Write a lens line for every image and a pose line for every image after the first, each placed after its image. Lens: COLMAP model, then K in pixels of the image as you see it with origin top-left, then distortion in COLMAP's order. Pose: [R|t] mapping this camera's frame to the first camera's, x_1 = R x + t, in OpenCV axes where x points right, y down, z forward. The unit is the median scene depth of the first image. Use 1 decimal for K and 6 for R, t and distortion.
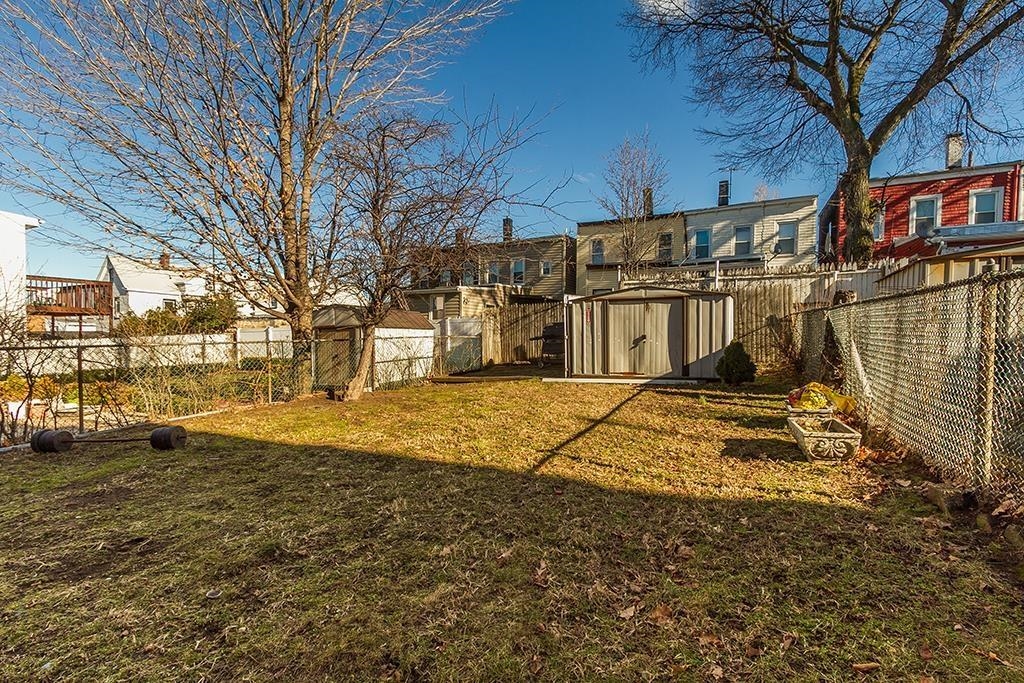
lens RADIAL K [[484.8, 0, 509.5], [0, 484.8, 352.1], [0, 0, 1]] dist [0.000072, 0.000302]
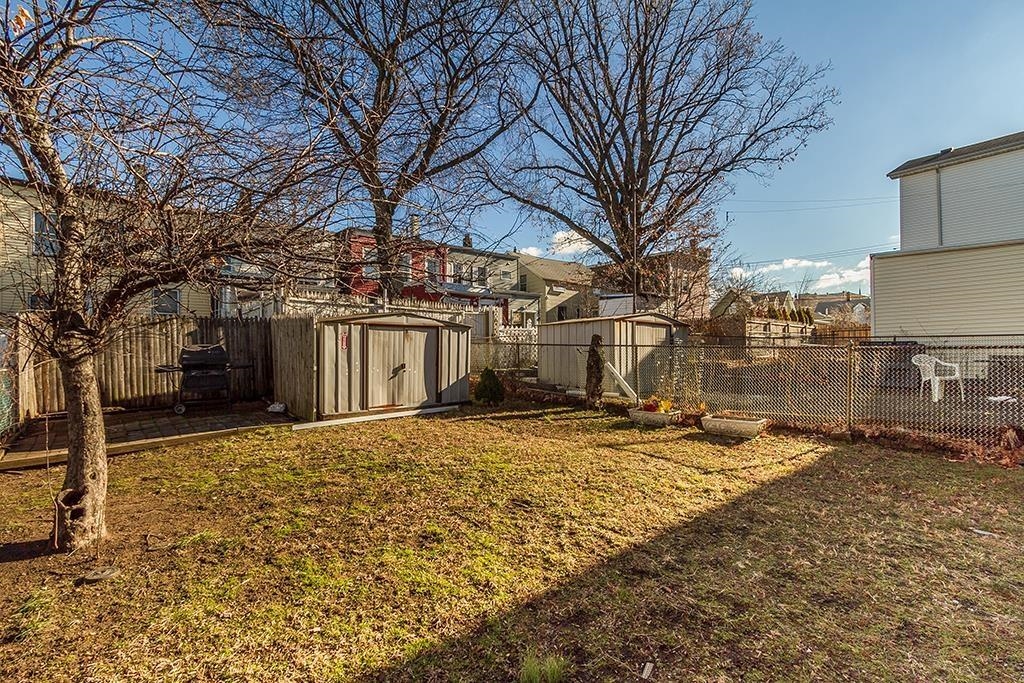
lens RADIAL K [[484.8, 0, 509.5], [0, 484.8, 352.1], [0, 0, 1]] dist [0.000072, 0.000302]
pose [[0.328055, -0.001398, 0.944658, -0.544612], [0.032950, 0.999407, -0.009964, -0.041386], [-0.944084, 0.034395, 0.327906, 0.486576]]
